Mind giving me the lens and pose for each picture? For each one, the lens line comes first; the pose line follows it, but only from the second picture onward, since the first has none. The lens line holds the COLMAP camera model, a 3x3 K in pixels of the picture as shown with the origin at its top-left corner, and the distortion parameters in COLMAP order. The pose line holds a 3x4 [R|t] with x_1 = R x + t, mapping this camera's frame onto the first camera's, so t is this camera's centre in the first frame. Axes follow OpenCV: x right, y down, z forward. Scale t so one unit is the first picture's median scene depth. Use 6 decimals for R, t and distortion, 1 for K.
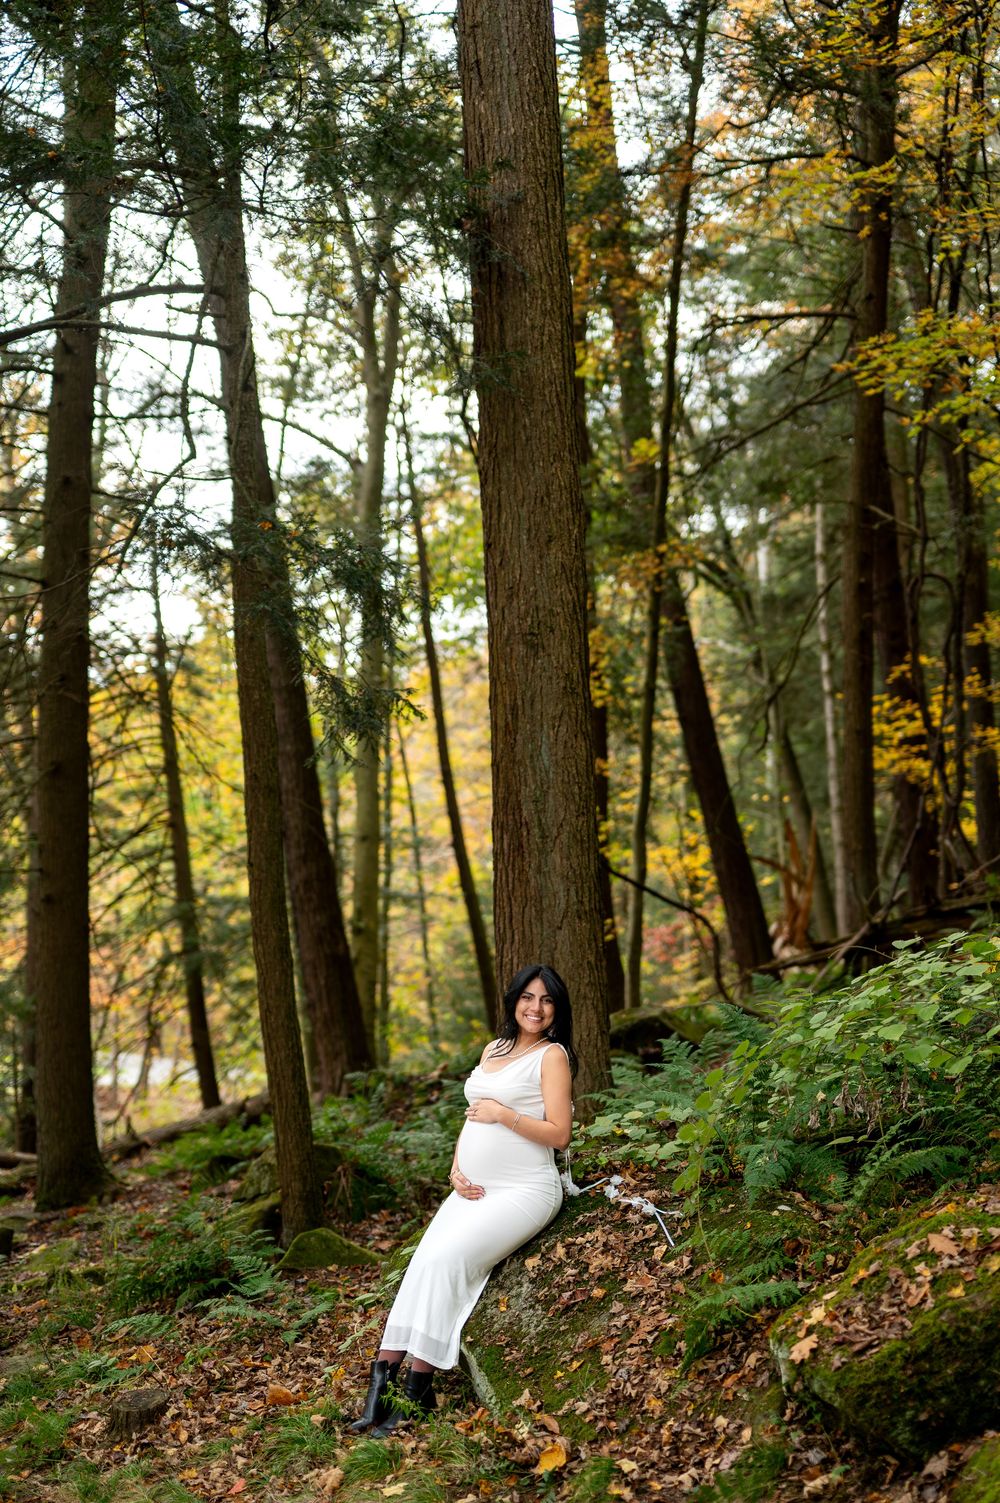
lens RADIAL K [[2119.1, 0, 500.0], [0, 2119.1, 751.5], [0, 0, 1]] dist [-0.015186, -0.005775]
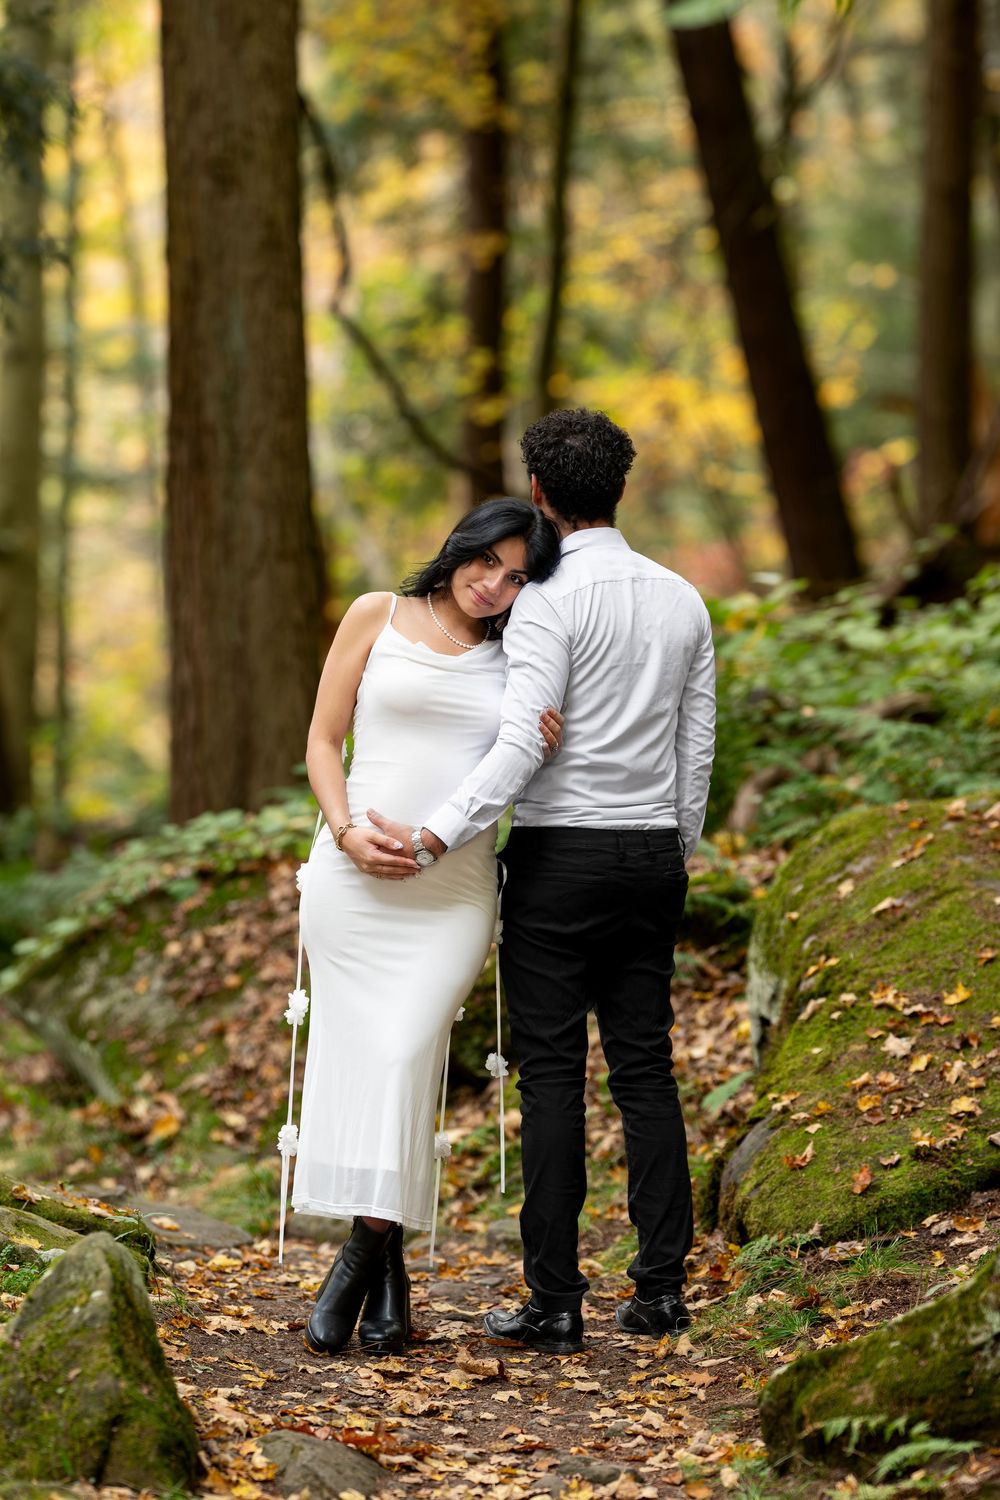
lens RADIAL K [[5696.4, 0, 500.0], [0, 5696.4, 750.0], [0, 0, 1]] dist [0.056920, -1.977841]
pose [[0.999811, 0.008026, 0.017709, 0.031128], [-0.010100, 0.992682, 0.120333, -0.036692], [-0.016614, -0.120489, 0.992576, -0.376366]]
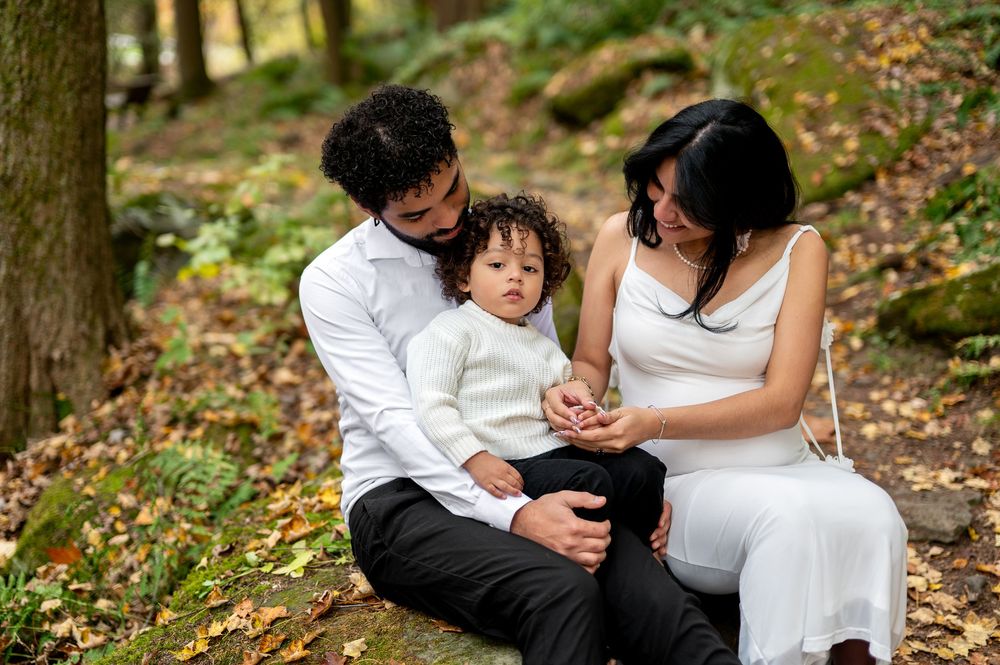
lens RADIAL K [[1409.7, 0, 494.1], [0, 1409.7, 331.6], [0, 0, 1]] dist [-0.013420, -0.014368]
pose [[0.998634, -0.001240, 0.052240, -0.006492], [-0.016214, 0.943027, 0.332320, -0.006979], [-0.049676, -0.332713, 0.941719, -0.179502]]
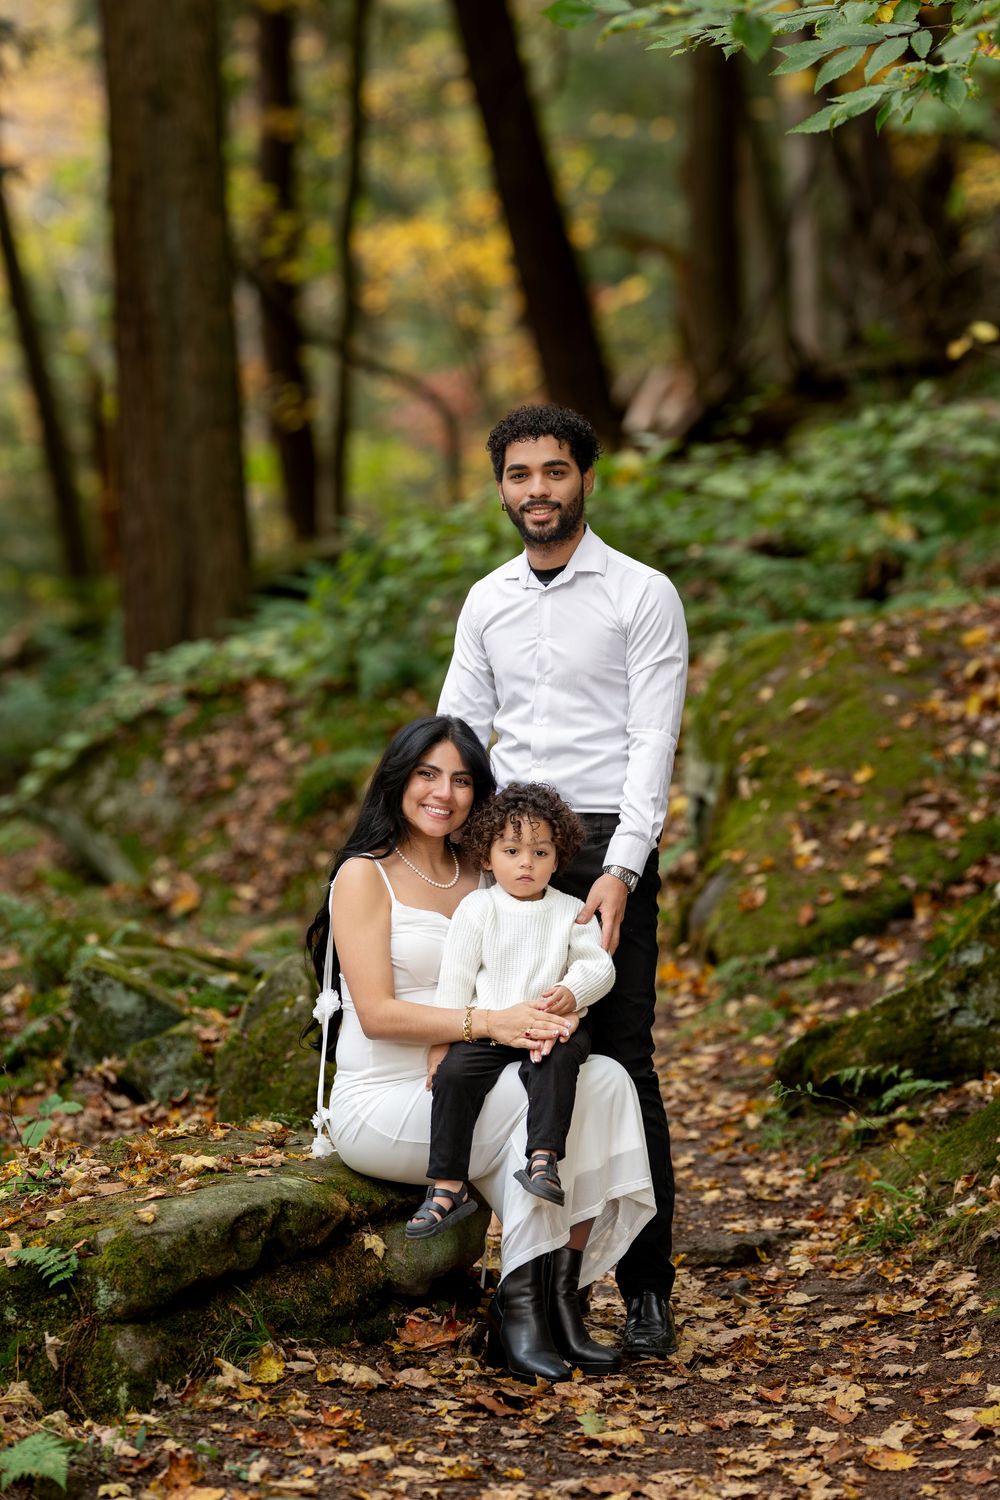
lens RADIAL K [[5696.4, 0, 500.0], [0, 5696.4, 750.0], [0, 0, 1]] dist [0.056920, -1.977841]
pose [[0.997060, -0.015647, 0.075009, -0.009064], [0.004044, 0.988310, 0.152406, -0.056915], [-0.076516, -0.151655, 0.985467, -0.516542]]
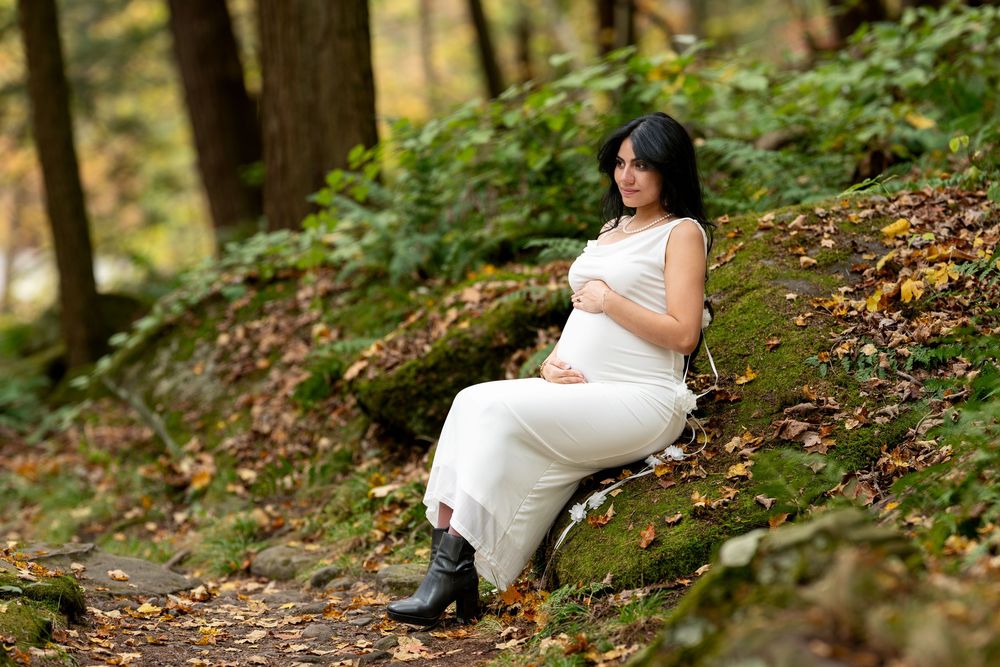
lens RADIAL K [[3797.6, 0, 500.0], [0, 3797.6, 333.5], [0, 0, 1]] dist [0.056920, -1.977841]
pose [[0.998987, -0.018164, -0.041170, 0.070373], [0.024664, 0.986264, 0.163326, -0.027006], [0.037638, -0.164176, 0.985713, -0.283945]]
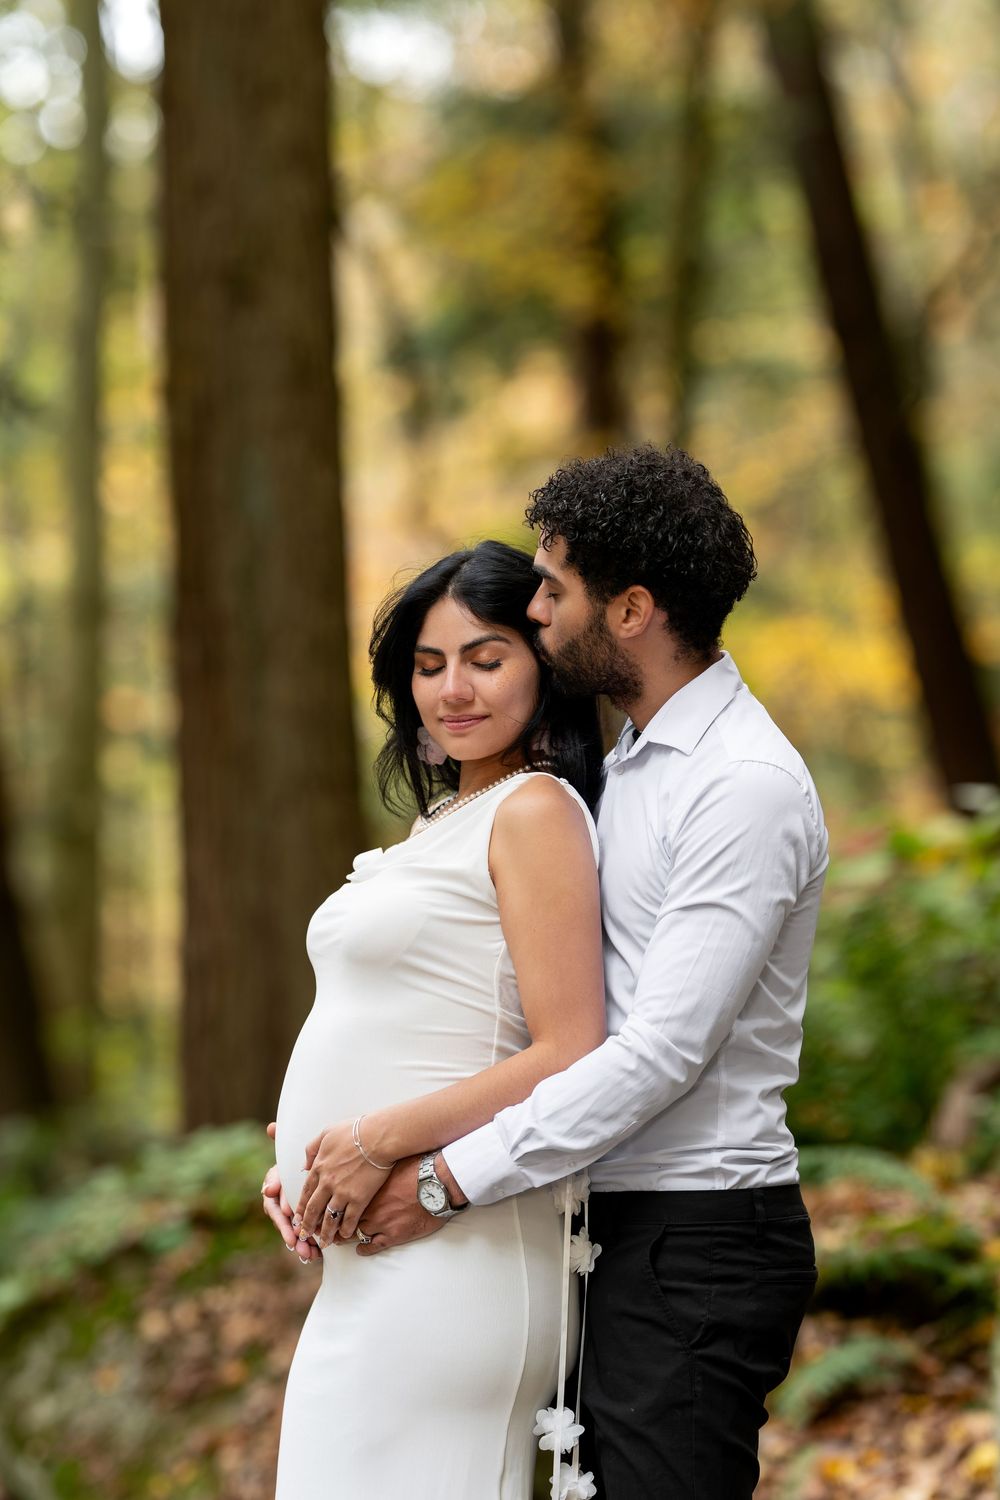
lens RADIAL K [[5706.8, 0, 500.0], [0, 5706.8, 750.0], [0, 0, 1]] dist [-0.086865, 3.257768]
pose [[0.999976, -0.005125, -0.004634, 0.036155], [0.005433, 0.997591, 0.069156, -0.013447], [0.004268, -0.069180, 0.997595, -0.187326]]
